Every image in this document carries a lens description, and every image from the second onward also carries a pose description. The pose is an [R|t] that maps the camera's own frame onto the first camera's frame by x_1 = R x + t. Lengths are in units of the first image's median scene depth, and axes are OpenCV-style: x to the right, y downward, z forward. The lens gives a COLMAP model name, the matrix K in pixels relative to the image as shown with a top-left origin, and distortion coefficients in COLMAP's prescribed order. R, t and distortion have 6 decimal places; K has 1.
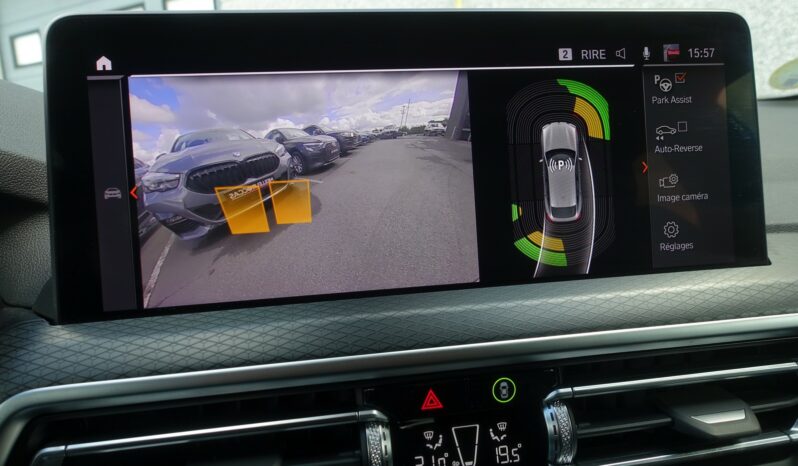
lens RADIAL K [[552.0, 0, 400.3], [0, 552.0, 239.5], [0, 0, 1]] dist [-0.001451, 0.000611]
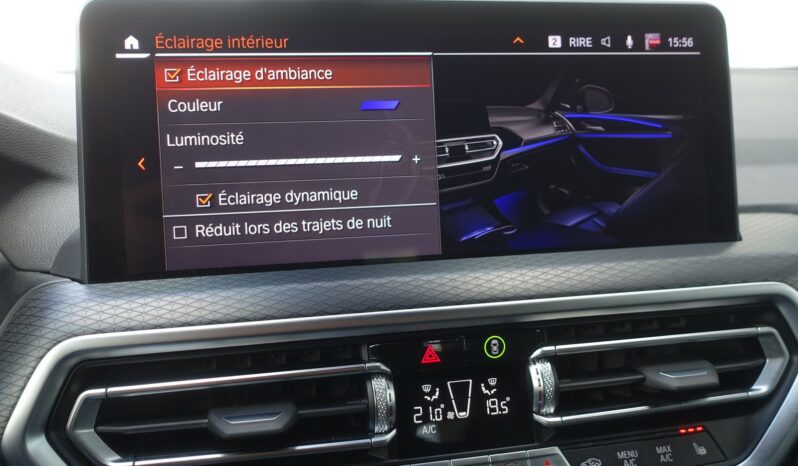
lens RADIAL K [[778.7, 0, 397.2], [0, 778.7, 246.7], [0, 0, 1]] dist [-0.001387, 0.000000]
pose [[0.997637, 0.010639, 0.067877, -0.114953], [-0.010895, 0.999935, 0.003402, 0.066769], [-0.067836, -0.004134, 0.997688, -0.541870]]
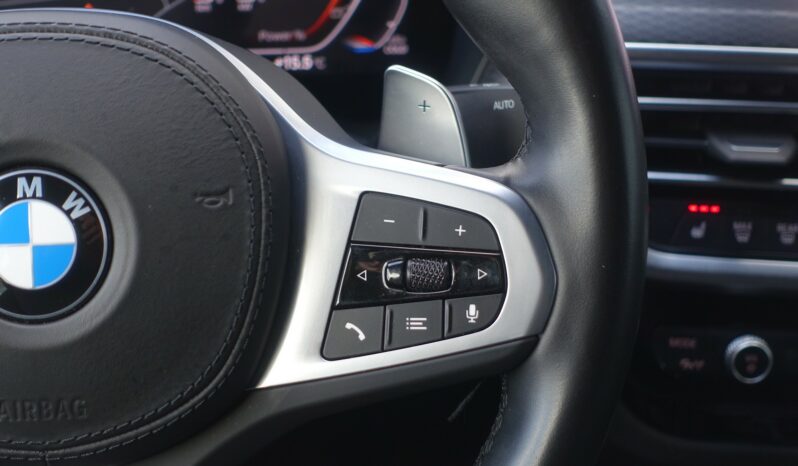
lens RADIAL K [[1527.3, 0, 400.0], [0, 1527.3, 234.0], [0, 0, 1]] dist [-0.137884, 0.000000]
pose [[0.984295, 0.135043, -0.113693, -0.573587], [-0.097352, 0.952505, 0.288544, -0.183240], [0.147258, -0.272944, 0.950693, -1.817803]]
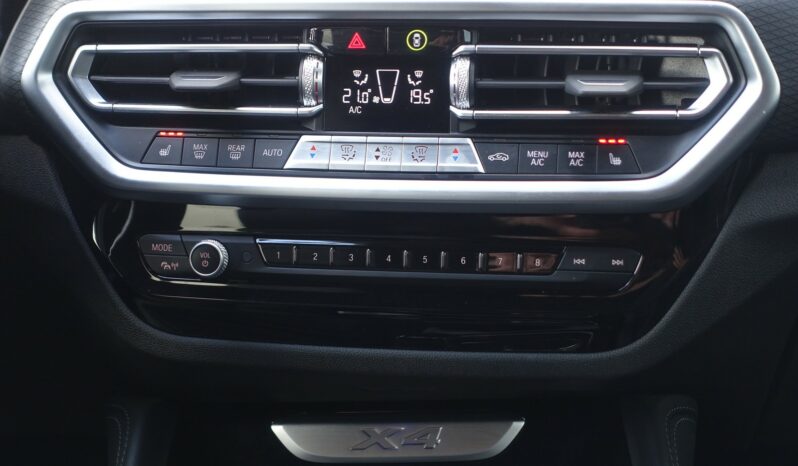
lens RADIAL K [[1527.3, 0, 398.5], [0, 1527.3, 227.3], [0, 0, 1]] dist [-0.137884, 0.000000]
pose [[0.947857, 0.112021, -0.298358, 1.174226], [-0.070794, 0.986808, 0.145599, 0.191232], [0.310732, -0.116885, 0.943283, -2.178029]]
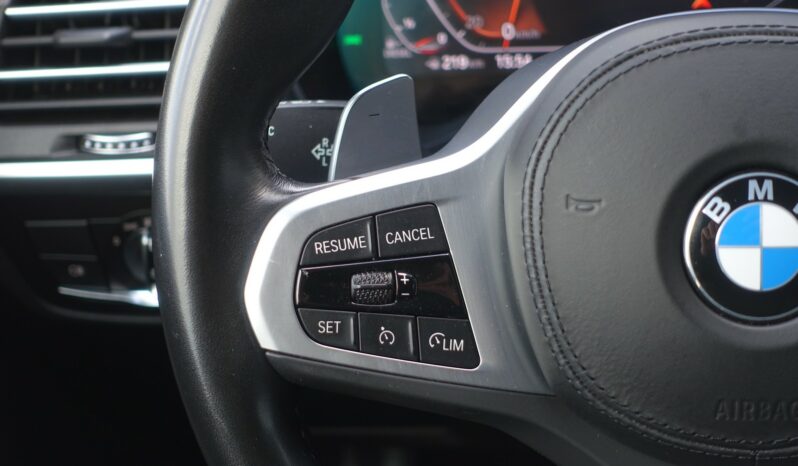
lens RADIAL K [[1527.3, 0, 401.0], [0, 1527.3, 231.1], [0, 0, 1]] dist [-0.137884, 0.000000]
pose [[0.918822, 0.173324, -0.354576, -0.975167], [-0.051863, 0.943643, 0.326876, -0.198920], [0.391249, -0.281952, 0.876029, -1.932473]]
